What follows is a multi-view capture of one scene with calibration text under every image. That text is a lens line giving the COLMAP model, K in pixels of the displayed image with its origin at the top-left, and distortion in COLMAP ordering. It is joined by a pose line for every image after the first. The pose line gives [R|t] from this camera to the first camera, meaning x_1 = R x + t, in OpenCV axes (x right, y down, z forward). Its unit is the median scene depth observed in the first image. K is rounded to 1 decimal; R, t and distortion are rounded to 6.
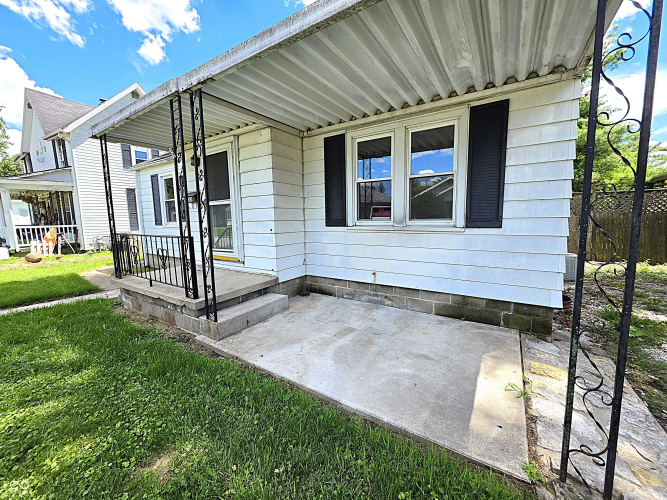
lens RADIAL K [[268.0, 0, 337.0], [0, 268.0, 249.6], [0, 0, 1]] dist [-0.001102, 0.002501]
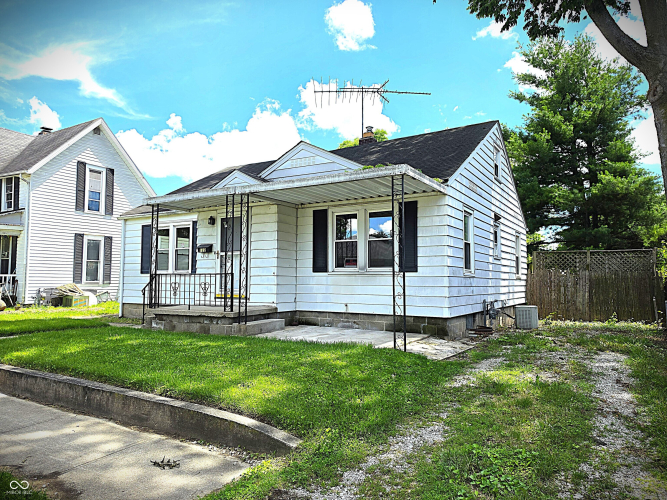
lens RADIAL K [[460.8, 0, 332.9], [0, 460.8, 249.0], [0, 0, 1]] dist [0.004540, -0.014081]
pose [[0.999578, 0.022151, 0.018797, 0.016504], [-0.018231, 0.982040, -0.187791, 0.258857], [-0.022619, 0.187369, 0.982029, -1.455160]]
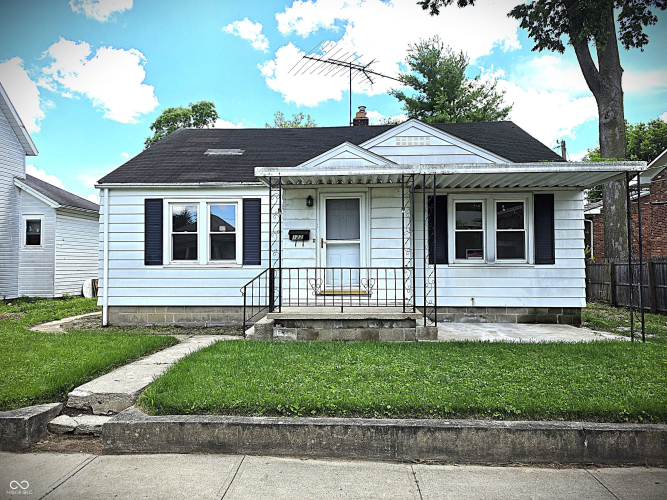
lens RADIAL K [[460.8, 0, 331.1], [0, 460.8, 252.9], [0, 0, 1]] dist [0.004540, -0.014081]
pose [[0.884818, 0.027102, 0.465148, -1.579865], [0.043656, 0.989093, -0.140674, 0.157442], [-0.463887, 0.144778, 0.873984, -0.725108]]
